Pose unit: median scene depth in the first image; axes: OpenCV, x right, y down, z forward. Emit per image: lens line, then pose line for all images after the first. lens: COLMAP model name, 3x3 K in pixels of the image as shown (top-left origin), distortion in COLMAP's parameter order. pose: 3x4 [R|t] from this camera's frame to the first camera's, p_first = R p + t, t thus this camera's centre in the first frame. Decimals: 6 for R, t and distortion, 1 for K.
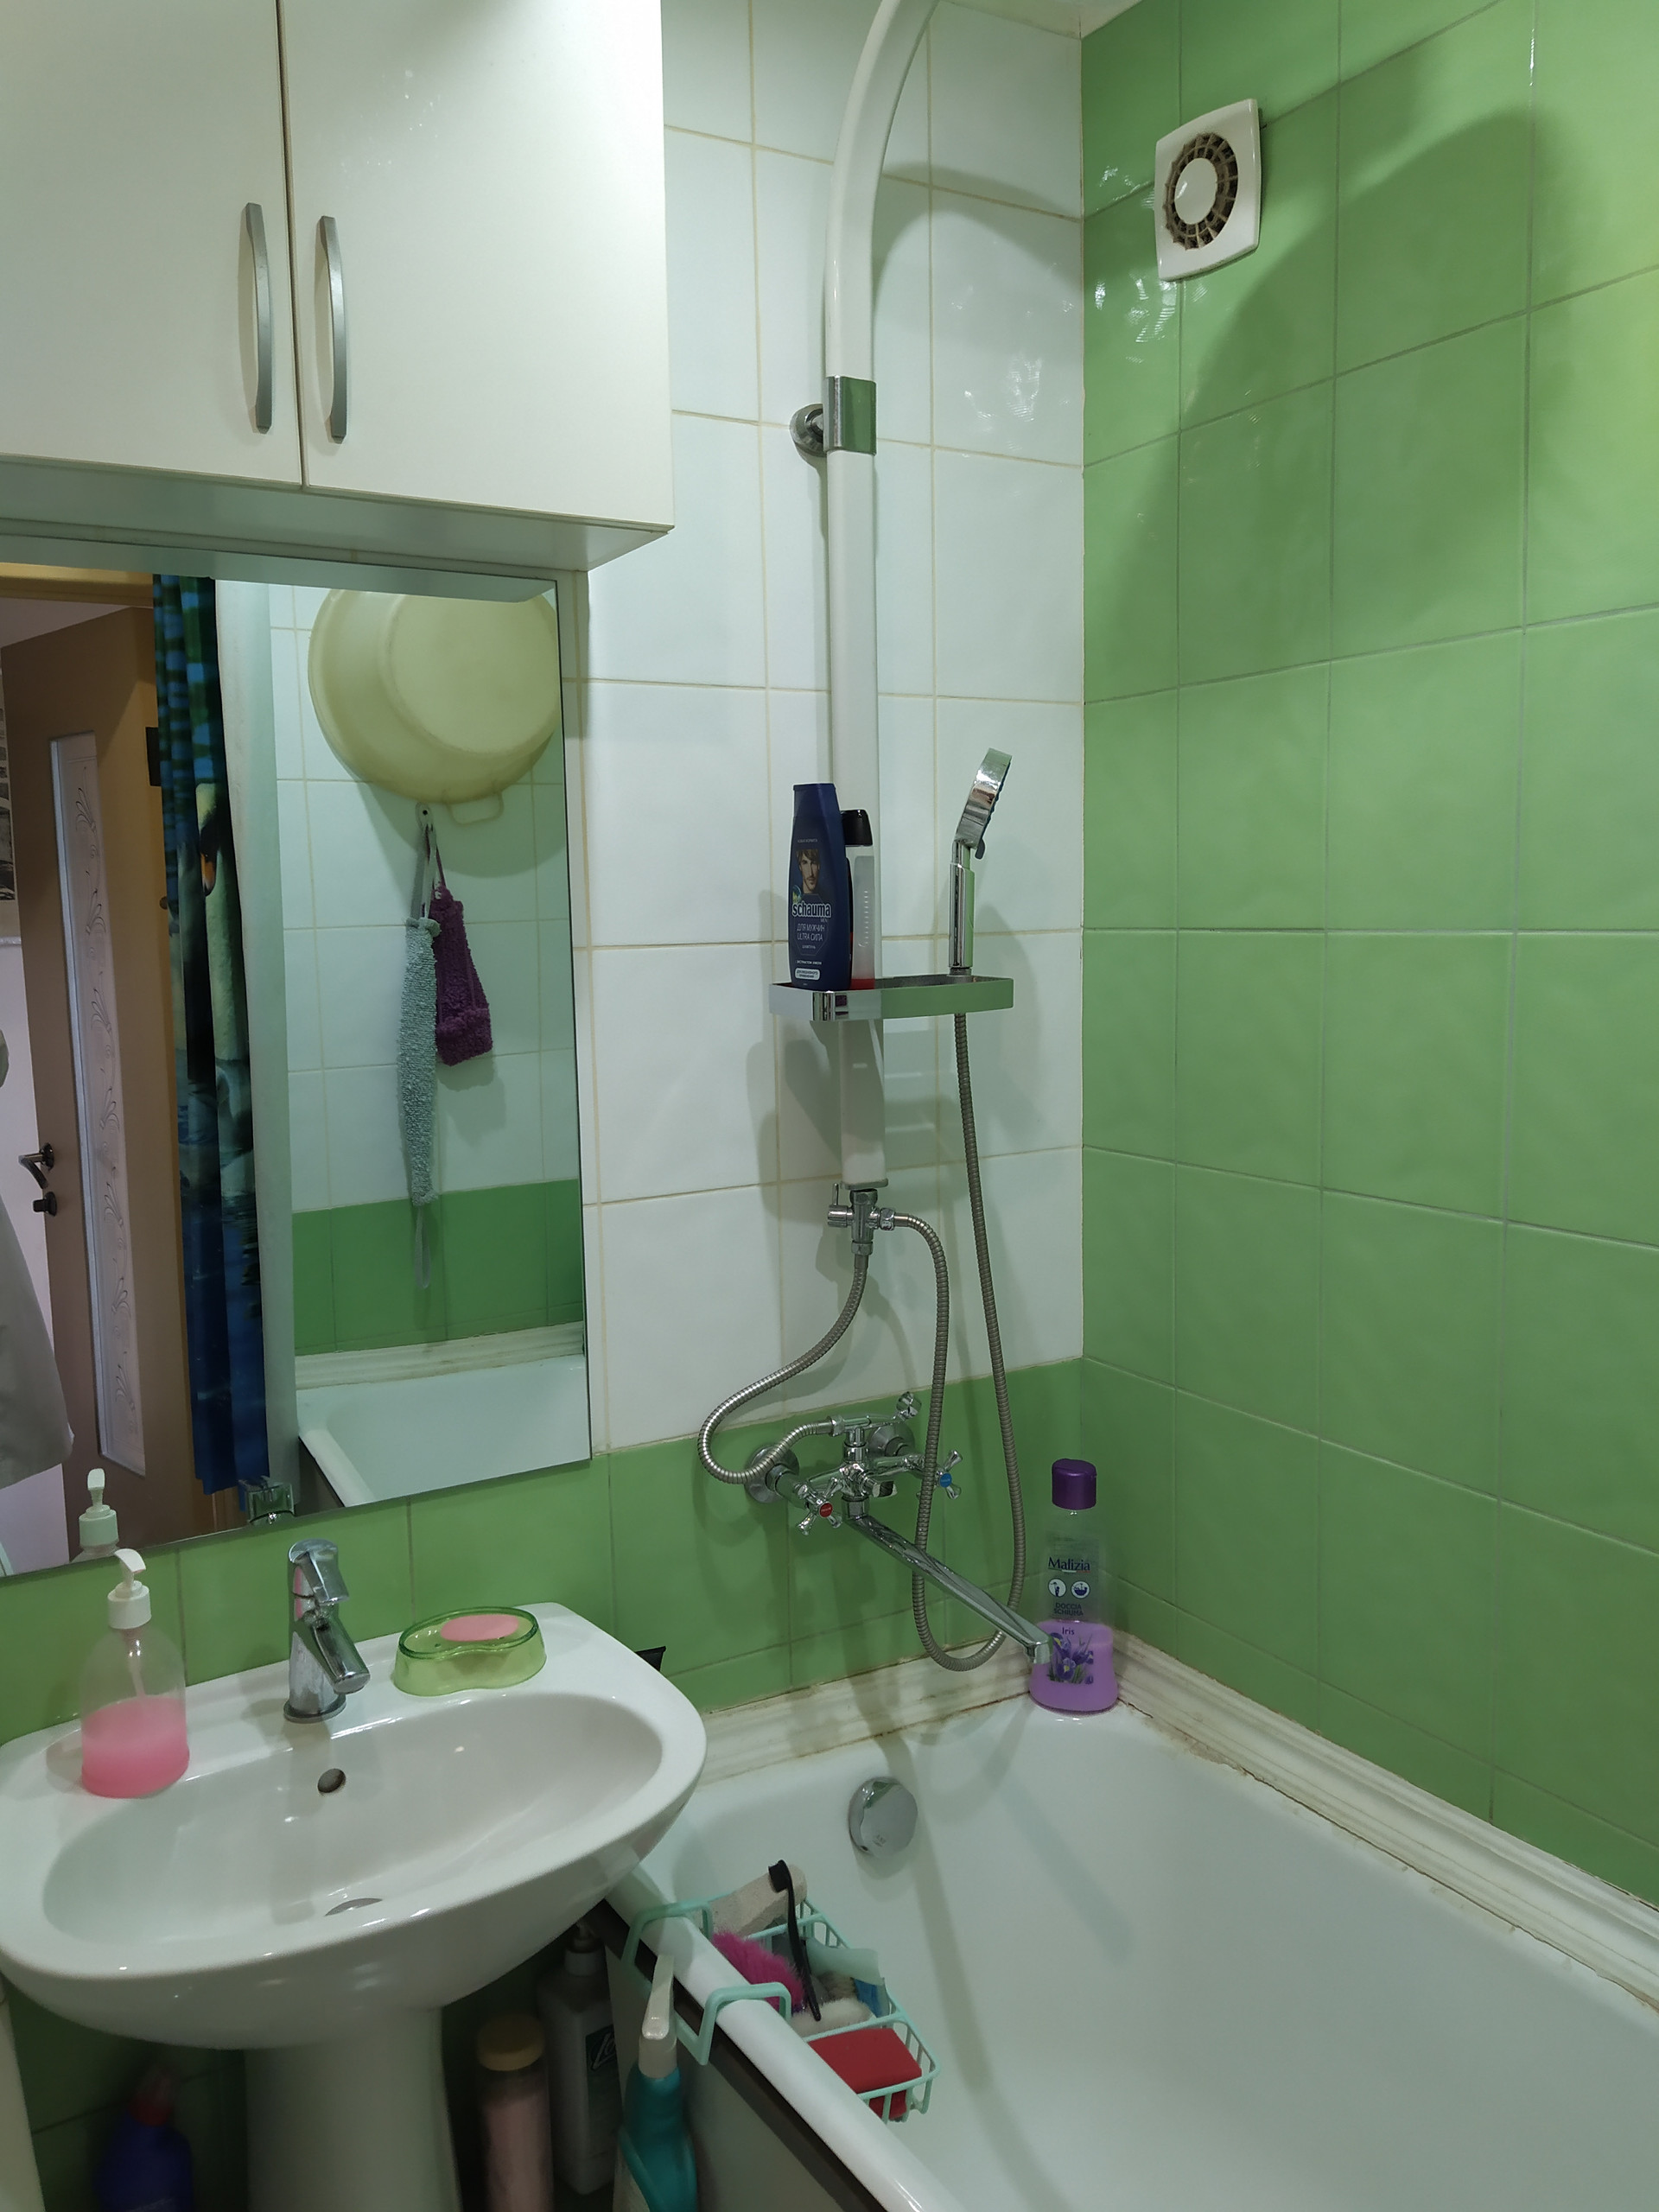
lens RADIAL K [[1657.0, 0, 818.8], [0, 1657.0, 1111.8], [0, 0, 1]] dist [0.096769, -0.147094]
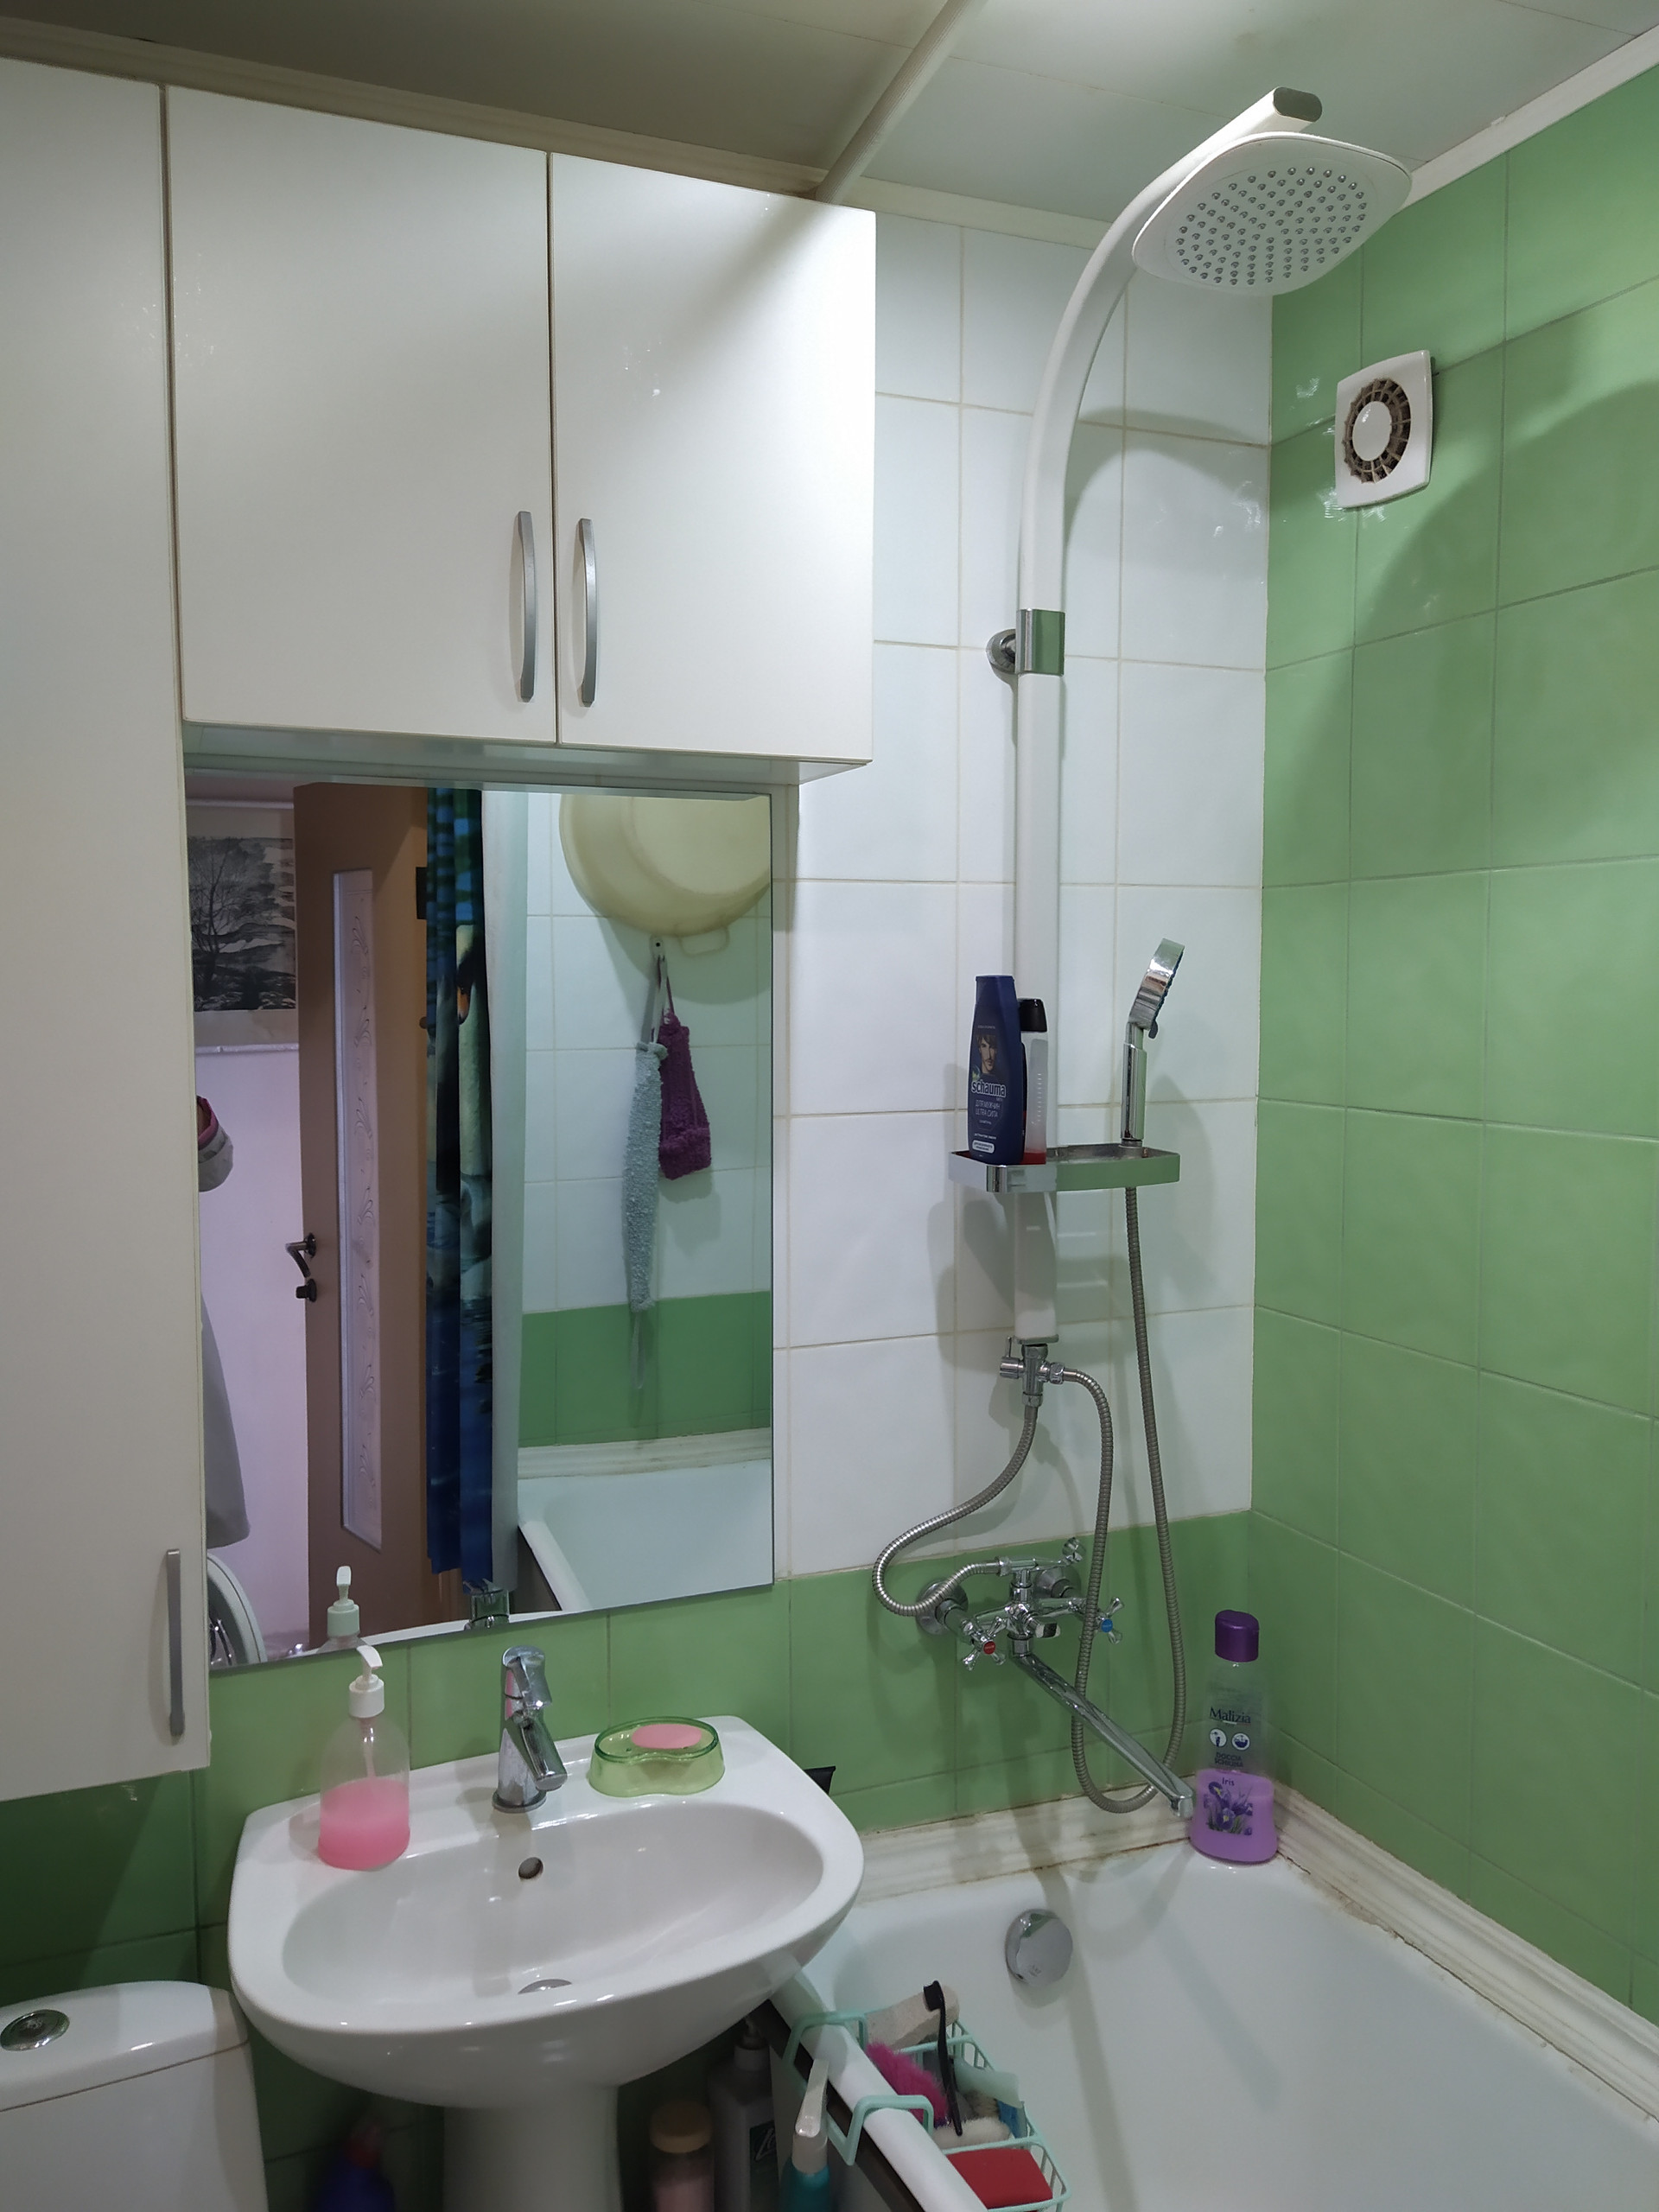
lens RADIAL K [[1657.0, 0, 818.8], [0, 1657.0, 1111.8], [0, 0, 1]] dist [0.096769, -0.147094]
pose [[0.990525, 0.027917, -0.134465, 0.029378], [-0.034882, 0.998153, -0.049728, -0.044583], [0.132828, 0.053947, 0.989670, -0.087362]]
